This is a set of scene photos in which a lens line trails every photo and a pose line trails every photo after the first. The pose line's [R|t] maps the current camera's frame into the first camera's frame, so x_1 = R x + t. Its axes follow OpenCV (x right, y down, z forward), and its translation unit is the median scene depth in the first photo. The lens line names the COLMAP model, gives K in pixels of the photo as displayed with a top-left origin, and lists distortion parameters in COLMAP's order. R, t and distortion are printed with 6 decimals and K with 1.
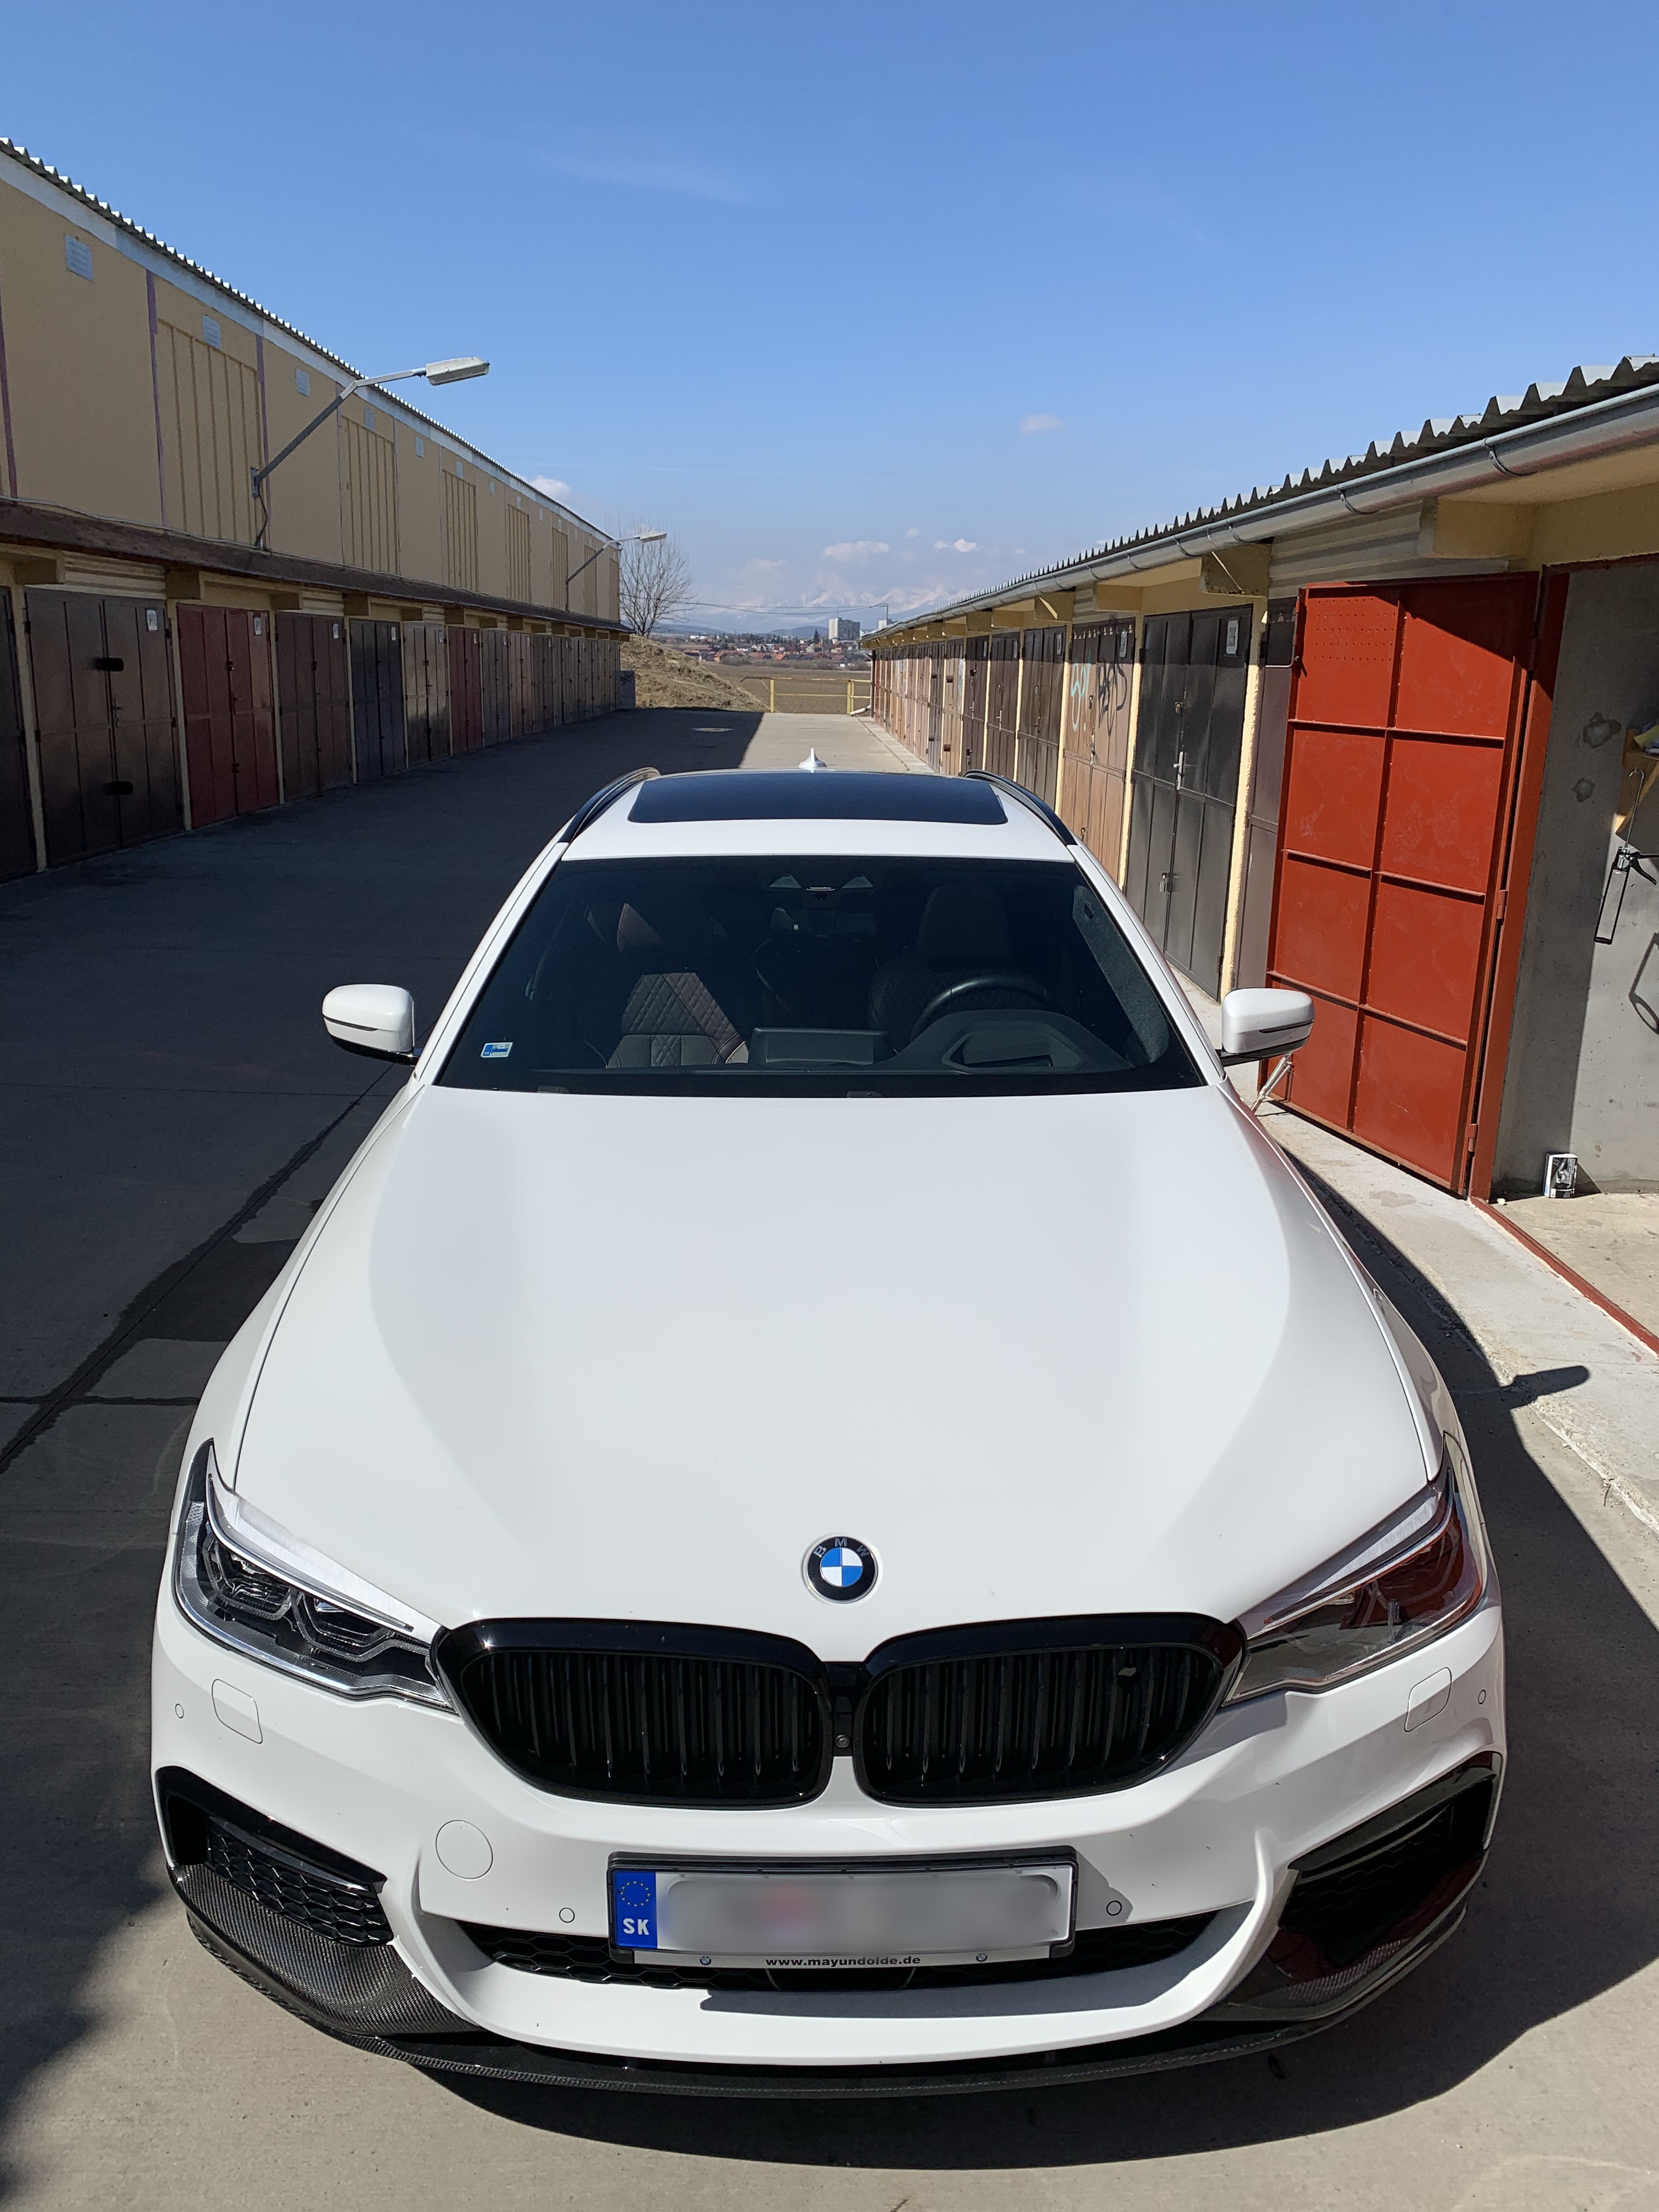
lens RADIAL K [[1684.2, 0, 829.7], [0, 1684.2, 1103.2], [0, 0, 1]] dist [-0.002433, -0.000611]
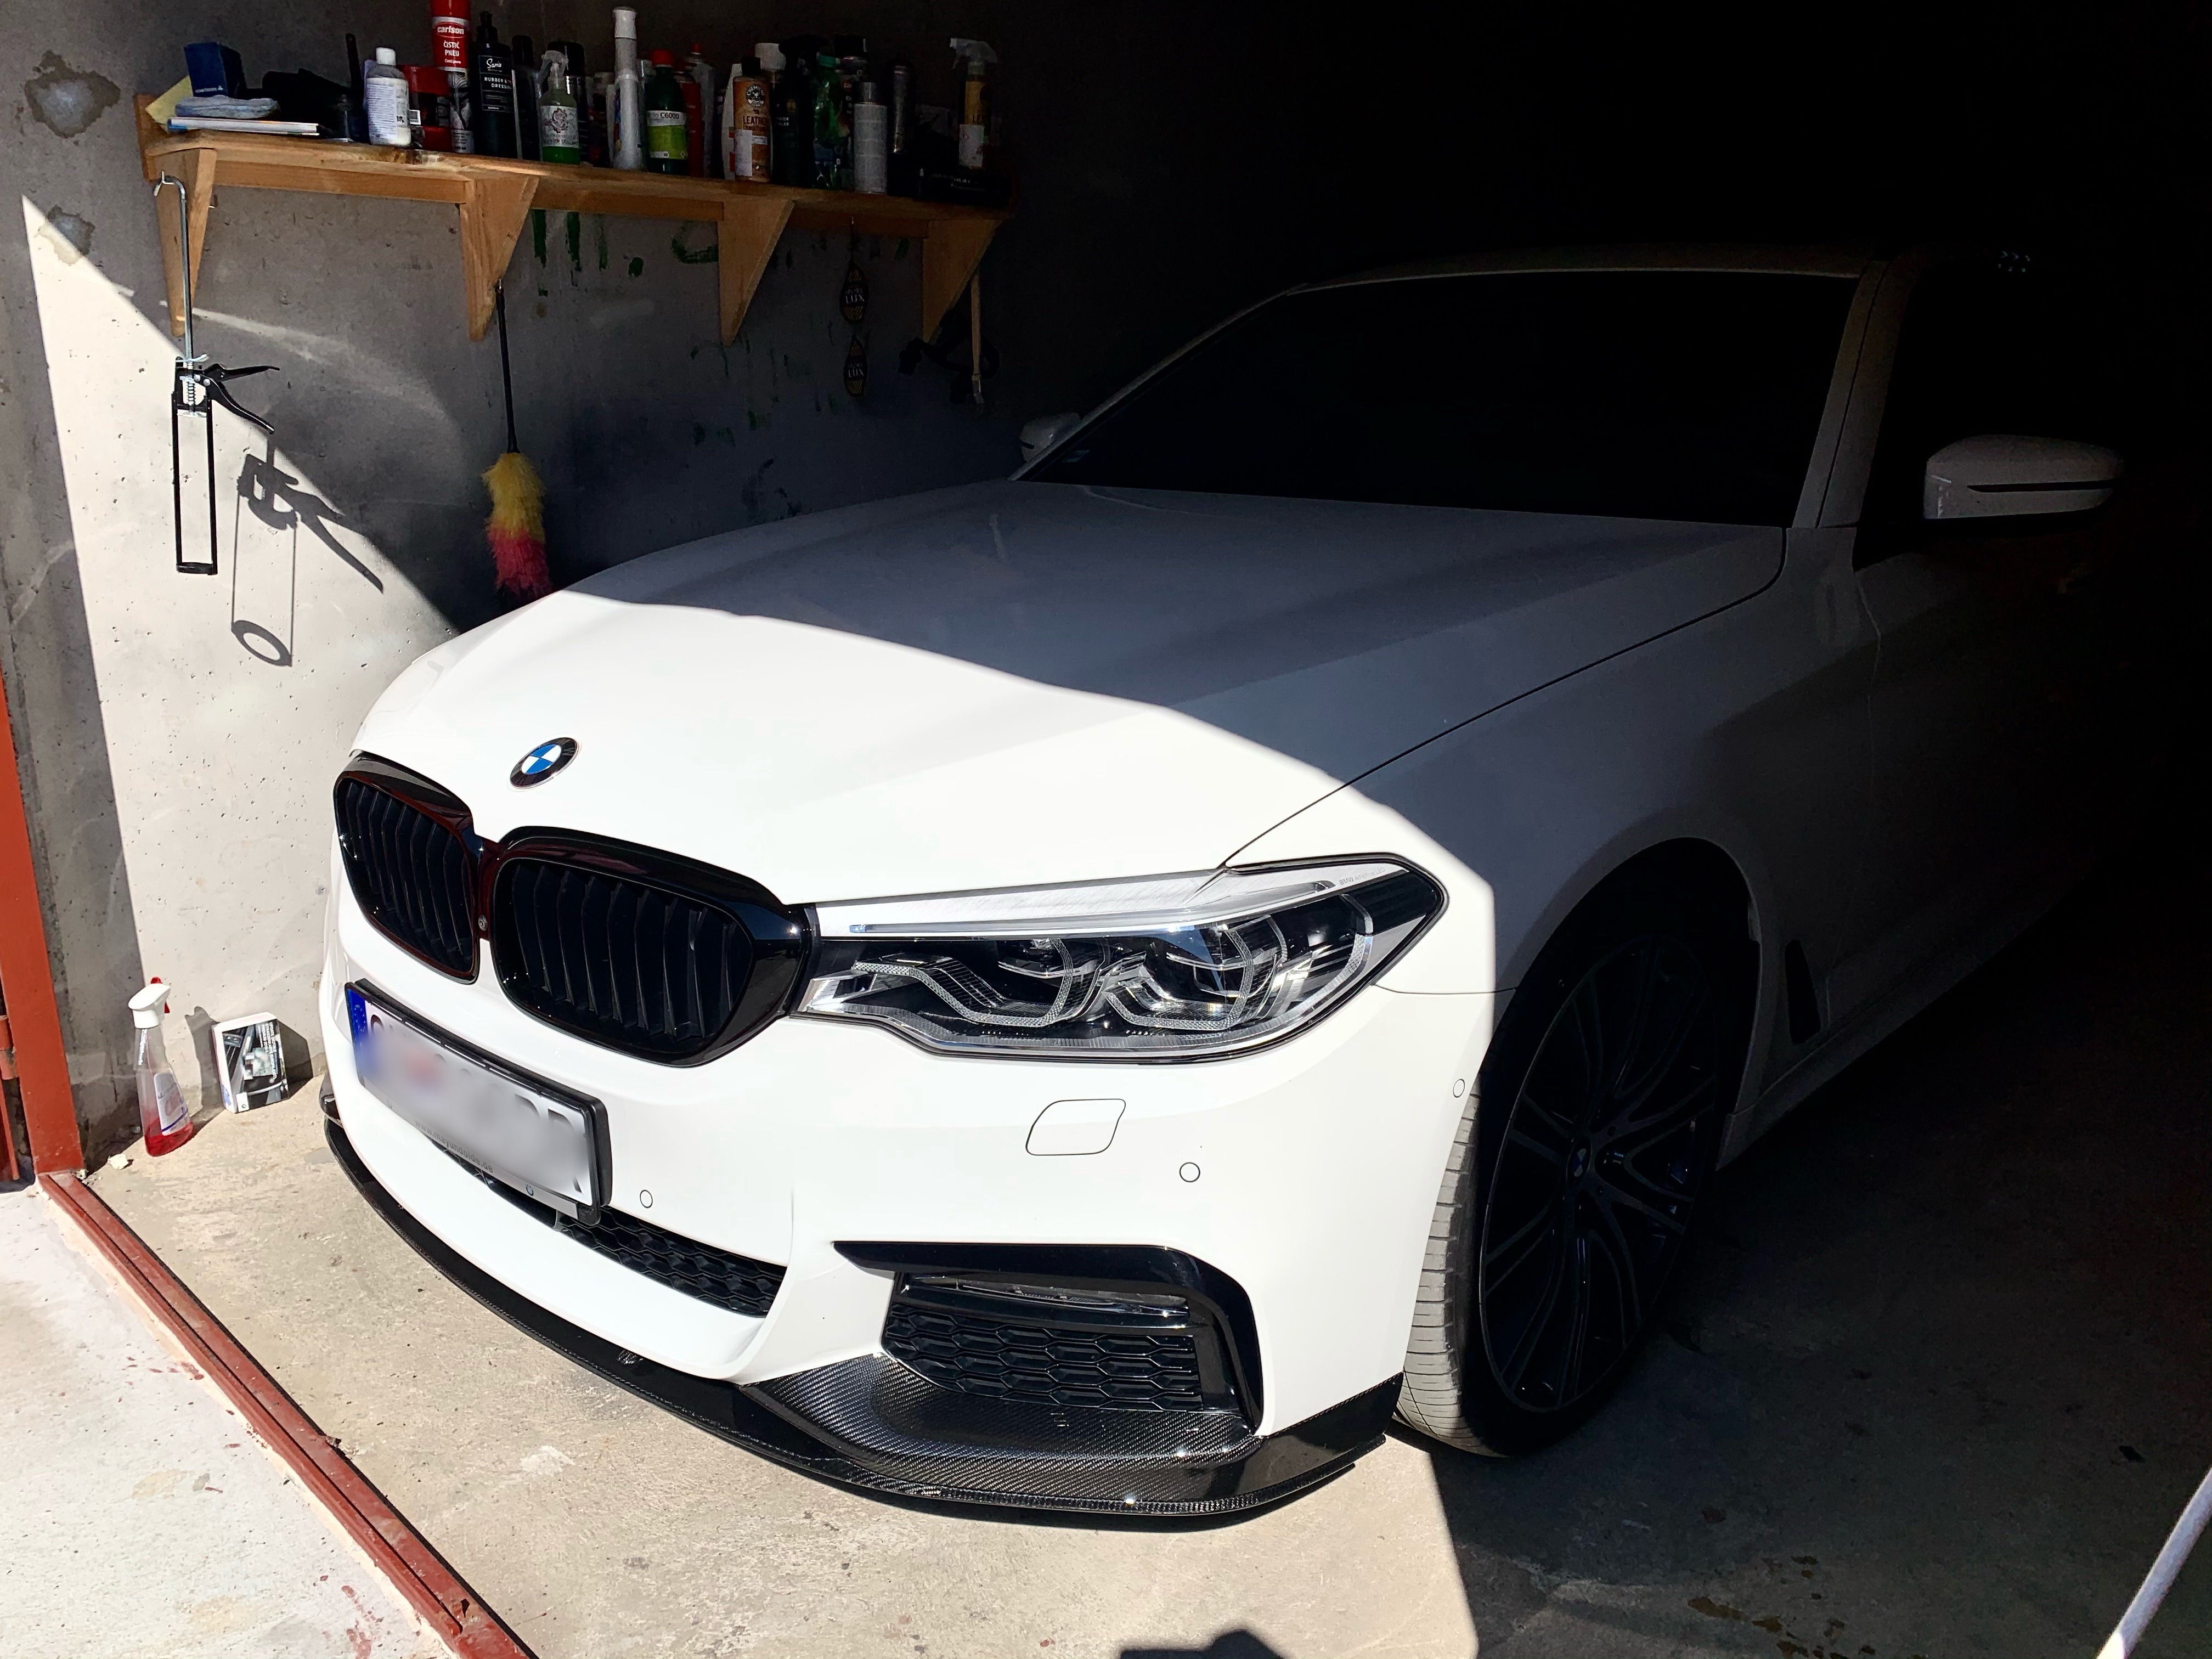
lens RADIAL K [[1684.2, 0, 1105.5], [0, 1684.2, 828.8], [0, 0, 1]] dist [-0.002433, -0.000611]
pose [[0.711299, -0.196748, 0.674792, 0.314676], [0.190210, 0.978085, 0.084677, -0.018300], [-0.676664, 0.068122, 0.733134, 0.502959]]
